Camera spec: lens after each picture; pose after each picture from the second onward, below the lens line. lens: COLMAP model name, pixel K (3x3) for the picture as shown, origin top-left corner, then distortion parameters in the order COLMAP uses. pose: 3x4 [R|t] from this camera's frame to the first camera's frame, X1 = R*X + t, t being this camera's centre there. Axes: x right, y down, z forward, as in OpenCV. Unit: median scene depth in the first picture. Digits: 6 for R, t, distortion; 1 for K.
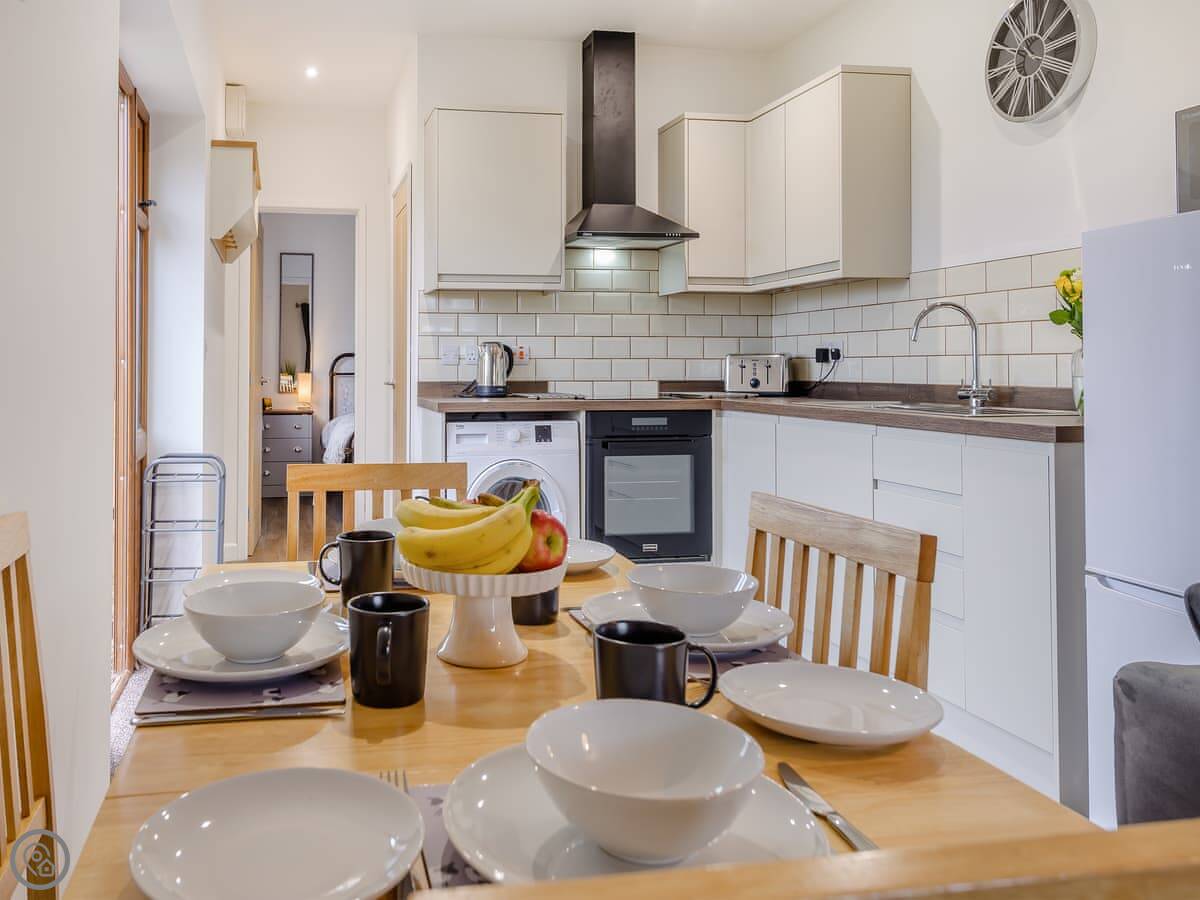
lens RADIAL K [[890.6, 0, 426.1], [0, 890.6, 350.2], [0, 0, 1]] dist [-0.001196, -0.002549]
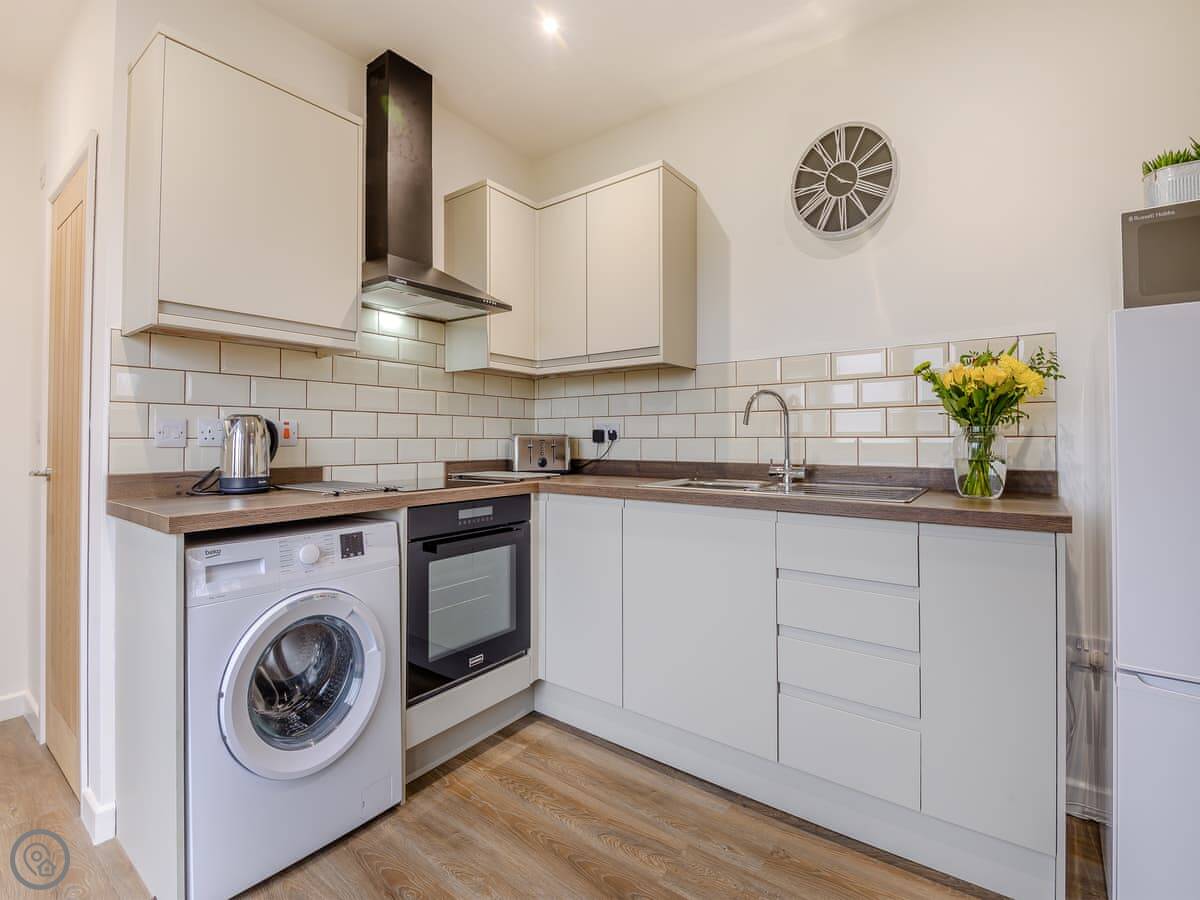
lens RADIAL K [[553.8, 0, 600.4], [0, 553.8, 434.4], [0, 0, 1]] dist [-0.003228, -0.001603]
pose [[0.715859, 0.006306, 0.698216, -0.032968], [-0.011878, 0.999924, 0.003147, 0.001684], [-0.698143, -0.010547, 0.715880, 0.507464]]
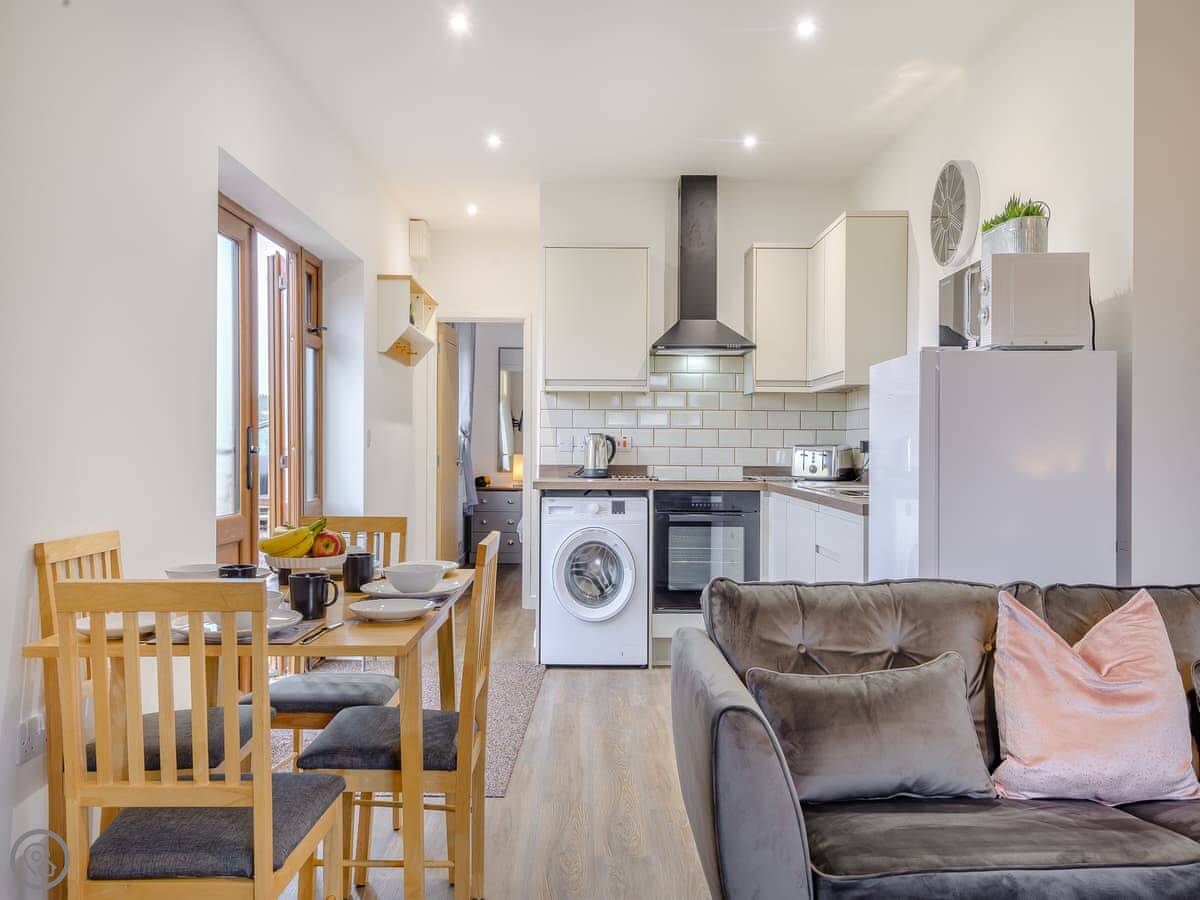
lens RADIAL K [[914.7, 0, 585.6], [0, 914.7, 450.1], [0, 0, 1]] dist [0.008751, -0.002094]
pose [[0.987595, 0.008764, -0.156776, 0.267700], [-0.004963, 0.999684, 0.024624, -0.017872], [0.156942, -0.023541, 0.987327, -0.263599]]
